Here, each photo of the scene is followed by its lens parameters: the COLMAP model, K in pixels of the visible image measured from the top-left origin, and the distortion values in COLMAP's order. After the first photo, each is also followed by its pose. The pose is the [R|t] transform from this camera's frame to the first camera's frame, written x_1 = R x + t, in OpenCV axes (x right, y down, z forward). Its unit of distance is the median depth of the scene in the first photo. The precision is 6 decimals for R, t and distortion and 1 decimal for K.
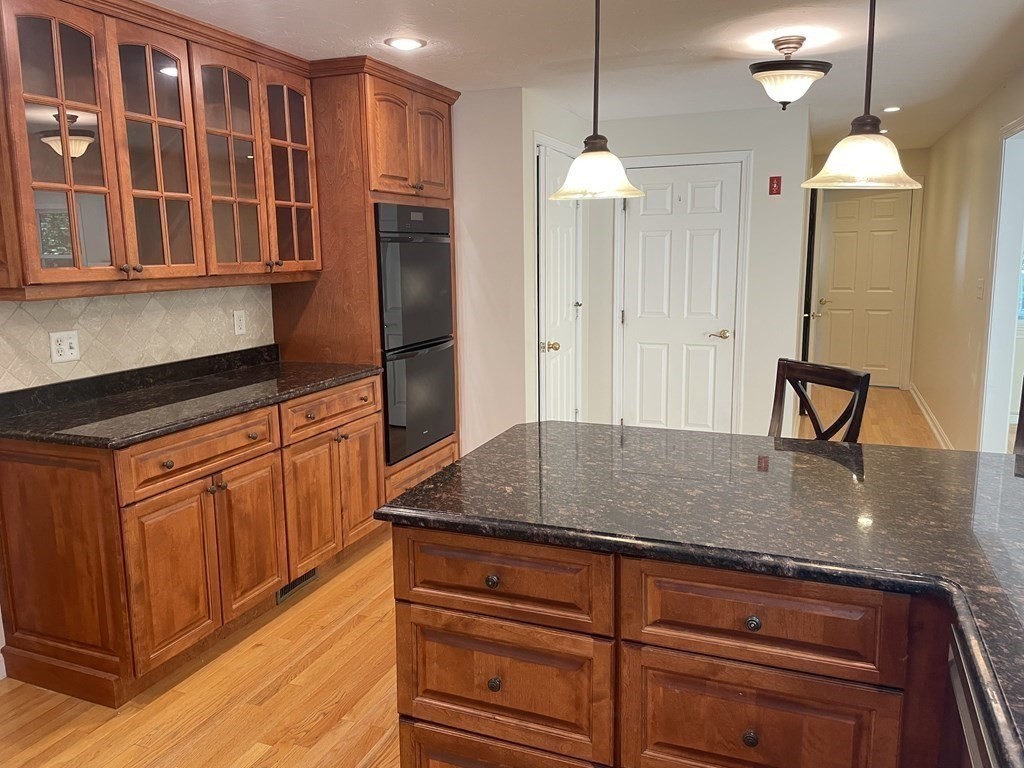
lens RADIAL K [[763.8, 0, 512.0], [0, 763.8, 384.0], [0, 0, 1]] dist [0.014591, -0.000941]
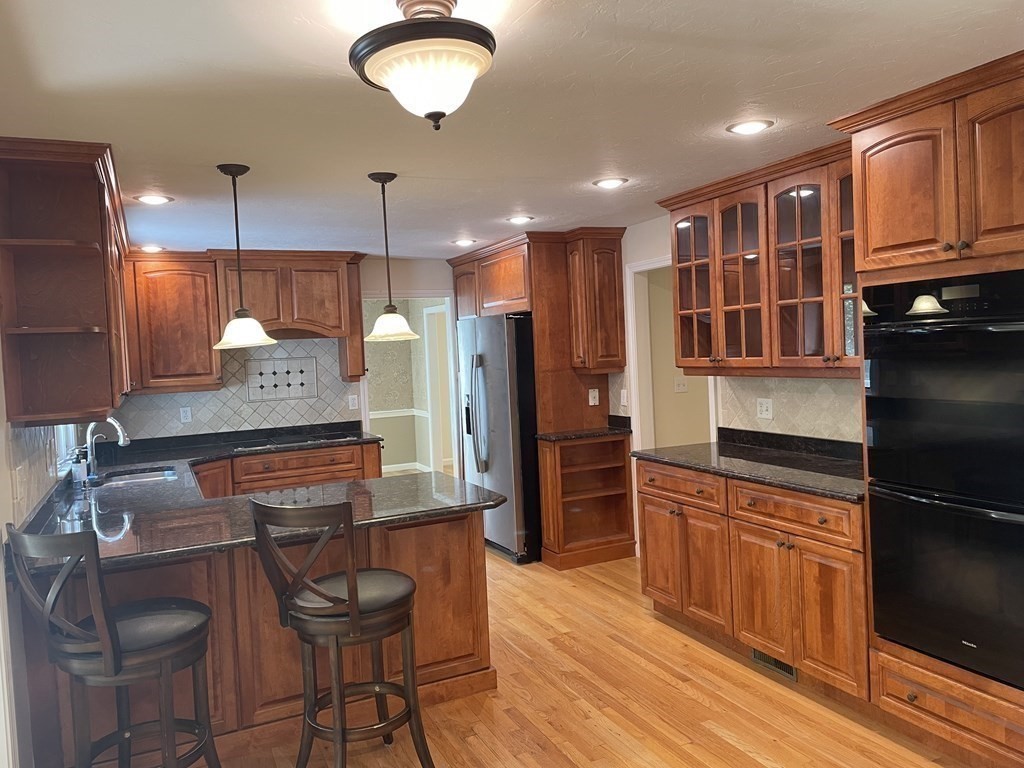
lens RADIAL K [[763.8, 0, 512.0], [0, 763.8, 384.0], [0, 0, 1]] dist [0.014591, -0.000941]
pose [[-0.686624, 0.079613, -0.722640, 0.780563], [-0.071987, 0.981656, 0.176547, -0.308108], [0.723440, 0.173242, -0.668298, 1.561470]]
